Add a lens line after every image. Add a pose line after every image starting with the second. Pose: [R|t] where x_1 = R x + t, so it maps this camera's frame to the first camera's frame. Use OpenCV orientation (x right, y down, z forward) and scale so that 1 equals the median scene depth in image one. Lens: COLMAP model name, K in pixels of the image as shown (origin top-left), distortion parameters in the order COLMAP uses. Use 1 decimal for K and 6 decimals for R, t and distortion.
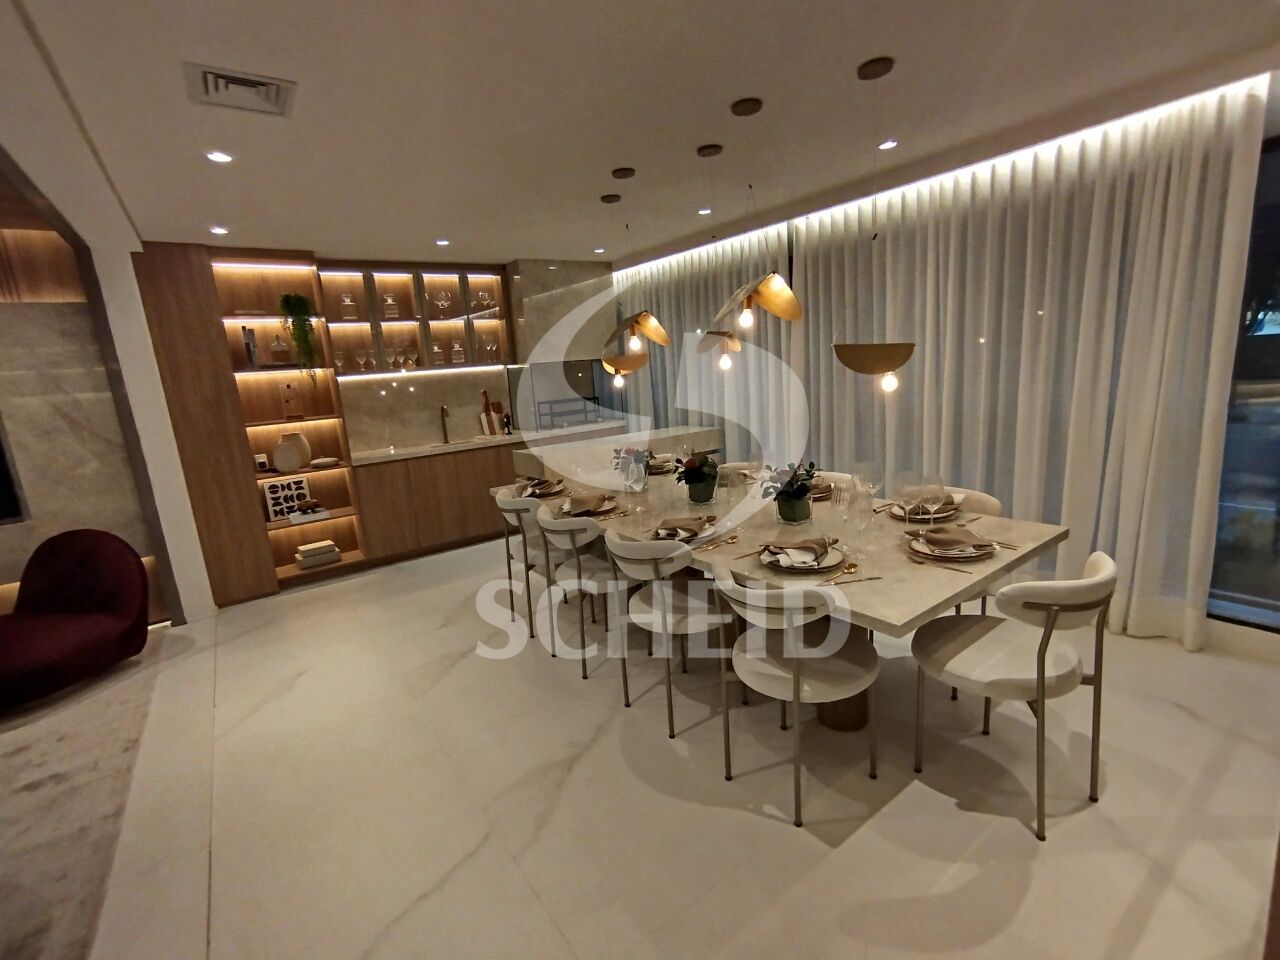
lens RADIAL K [[581.4, 0, 644.8], [0, 581.4, 482.2], [0, 0, 1]] dist [-0.034176, 0.021218]
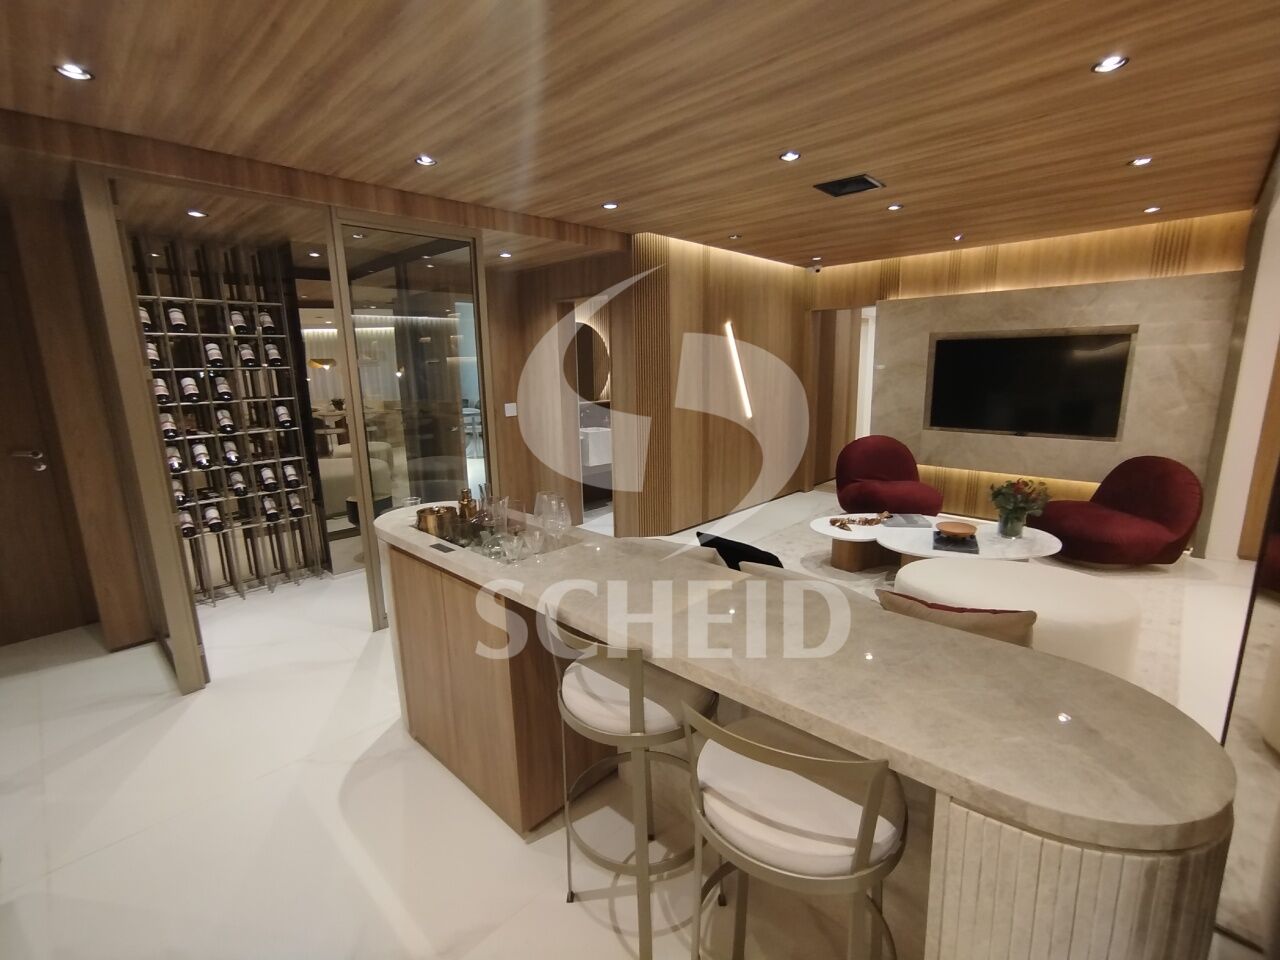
lens RADIAL K [[581.4, 0, 644.8], [0, 581.4, 482.2], [0, 0, 1]] dist [-0.034176, 0.021218]
pose [[0.189366, 0.267985, -0.944629, 0.015883], [-0.194445, 0.953219, 0.231442, 0.047869], [0.962461, 0.139851, 0.232616, -0.292413]]
